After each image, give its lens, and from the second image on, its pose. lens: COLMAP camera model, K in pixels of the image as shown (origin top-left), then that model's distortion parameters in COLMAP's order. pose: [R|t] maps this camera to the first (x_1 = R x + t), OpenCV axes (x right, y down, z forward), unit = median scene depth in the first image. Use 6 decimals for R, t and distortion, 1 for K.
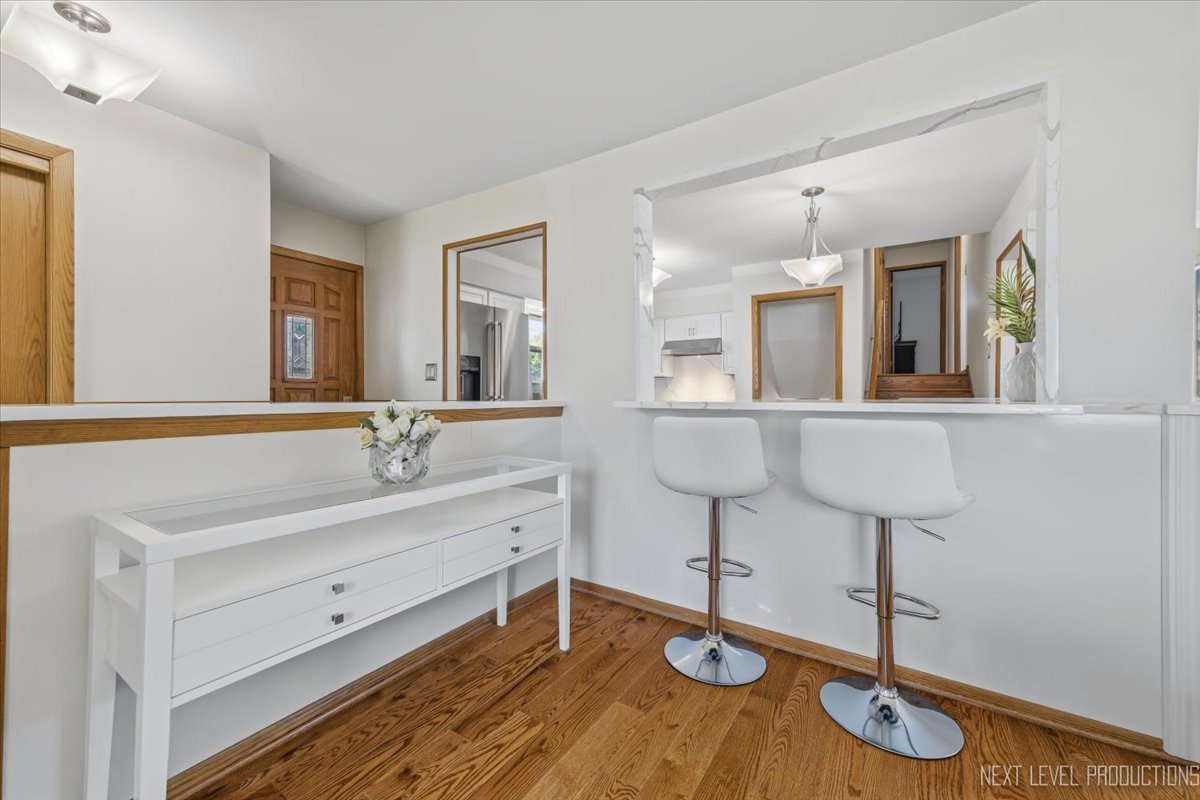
lens RADIAL K [[474.3, 0, 597.6], [0, 474.3, 395.2], [0, 0, 1]] dist [0.002031, 0.000293]
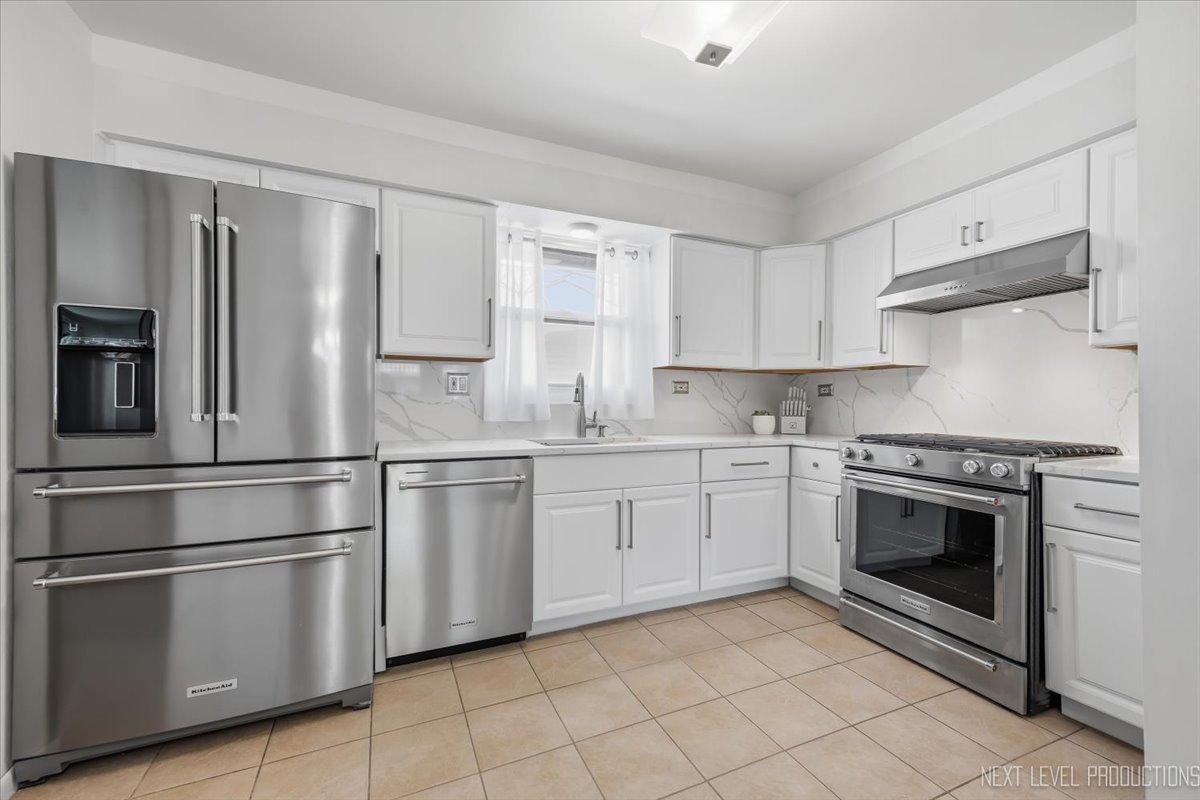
lens RADIAL K [[474.3, 0, 601.5], [0, 474.3, 405.5], [0, 0, 1]] dist [0.002031, 0.000293]
pose [[0.837157, 0.002808, -0.546956, 0.160186], [-0.001727, 0.999995, 0.002490, -0.004529], [0.546960, -0.001140, 0.837158, 0.546659]]
